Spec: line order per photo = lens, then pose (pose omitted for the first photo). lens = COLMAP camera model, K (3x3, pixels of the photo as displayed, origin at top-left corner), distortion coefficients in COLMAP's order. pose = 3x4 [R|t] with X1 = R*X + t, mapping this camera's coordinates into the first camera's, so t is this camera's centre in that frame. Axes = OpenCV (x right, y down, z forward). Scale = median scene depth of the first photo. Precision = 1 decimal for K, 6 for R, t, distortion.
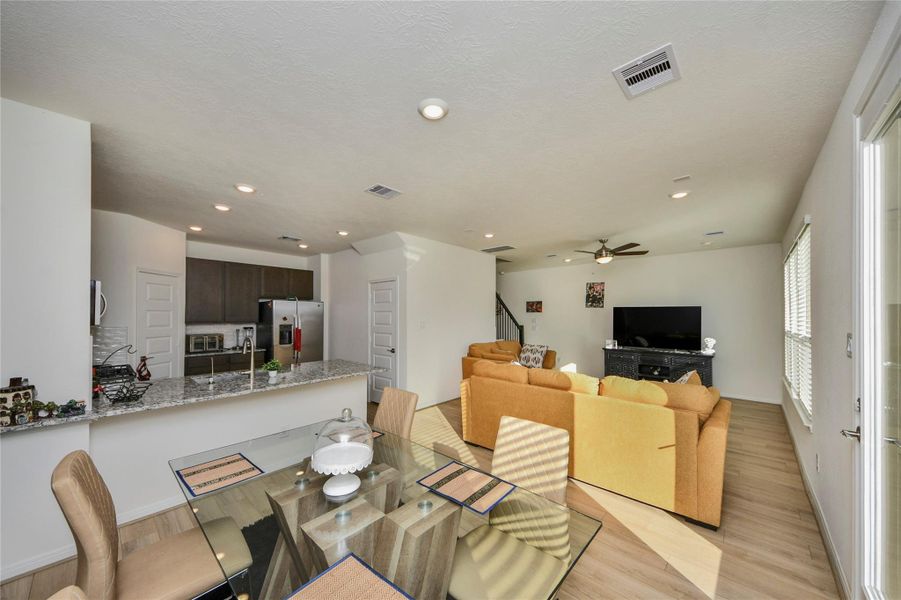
lens RADIAL K [[313.4, 0, 431.1], [0, 313.4, 313.1], [0, 0, 1]] dist [-0.000398, -0.000130]
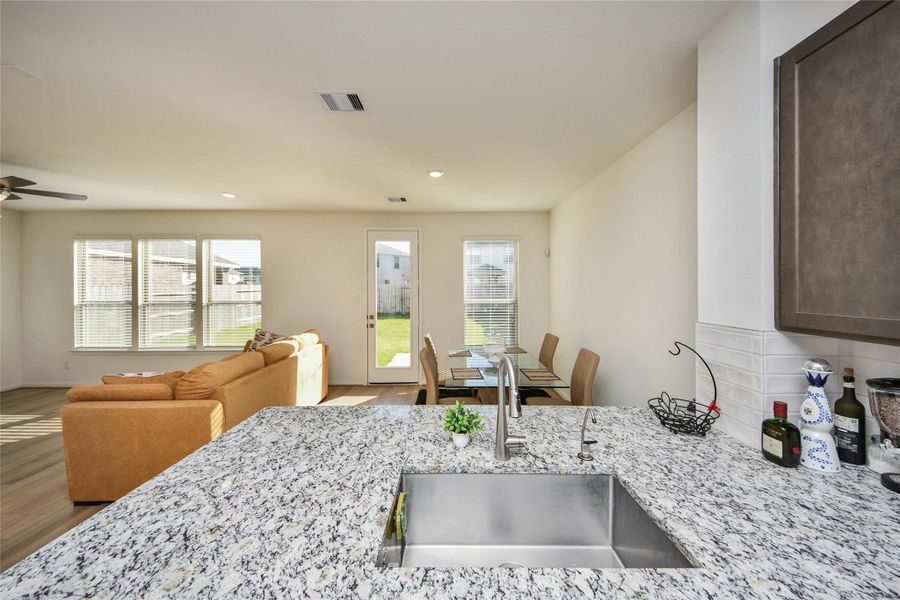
lens RADIAL K [[322.5, 0, 447.3], [0, 322.5, 288.0], [0, 0, 1]] dist [0.022443, -0.008613]
pose [[-0.715494, -0.000148, 0.698619, -0.400114], [-0.002091, 0.999996, -0.001929, -0.001154], [-0.698616, -0.002841, -0.715491, 0.688568]]
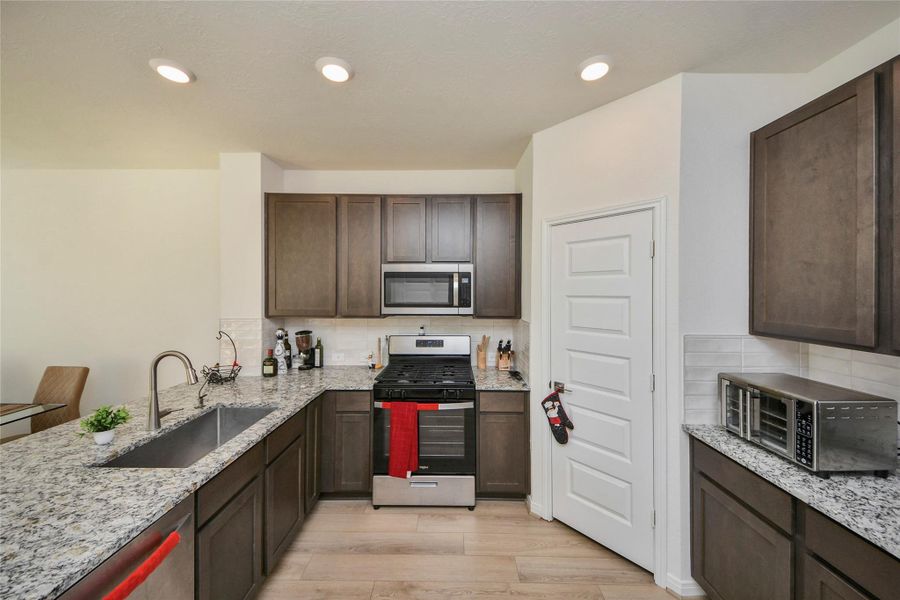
lens RADIAL K [[321.5, 0, 445.6], [0, 321.5, 293.0], [0, 0, 1]] dist [0.057246, -0.020734]
pose [[-0.709915, -0.001281, -0.704286, -0.261520], [-0.001011, 0.999999, -0.000799, -0.009869], [0.704287, 0.000145, -0.709915, 0.889558]]
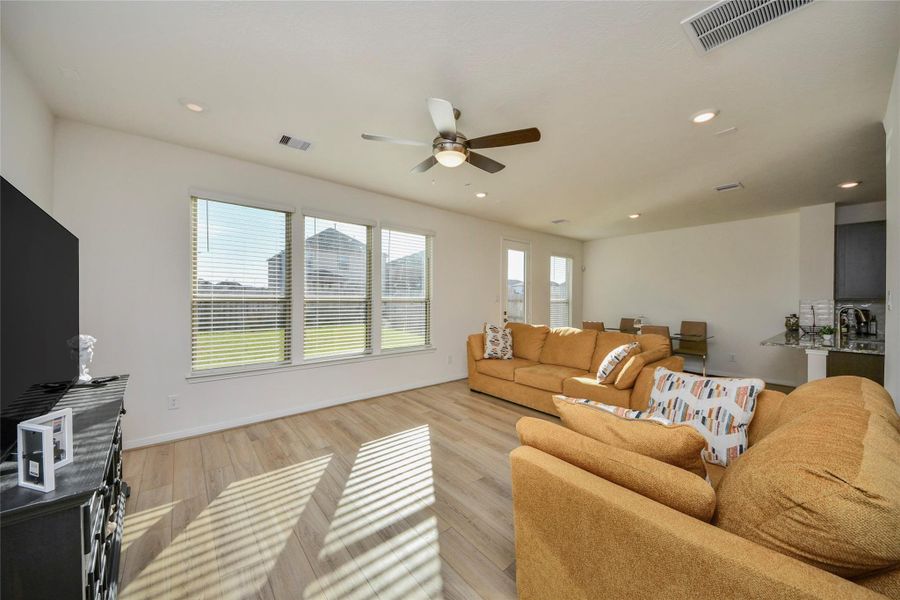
lens RADIAL K [[313.4, 0, 446.1], [0, 313.4, 302.9], [0, 0, 1]] dist [0.050863, -0.018292]
pose [[-0.996886, -0.011106, 0.078064, 0.429952], [-0.010867, 0.999935, 0.003497, 0.036728], [-0.078098, 0.002637, -0.996942, 1.212854]]
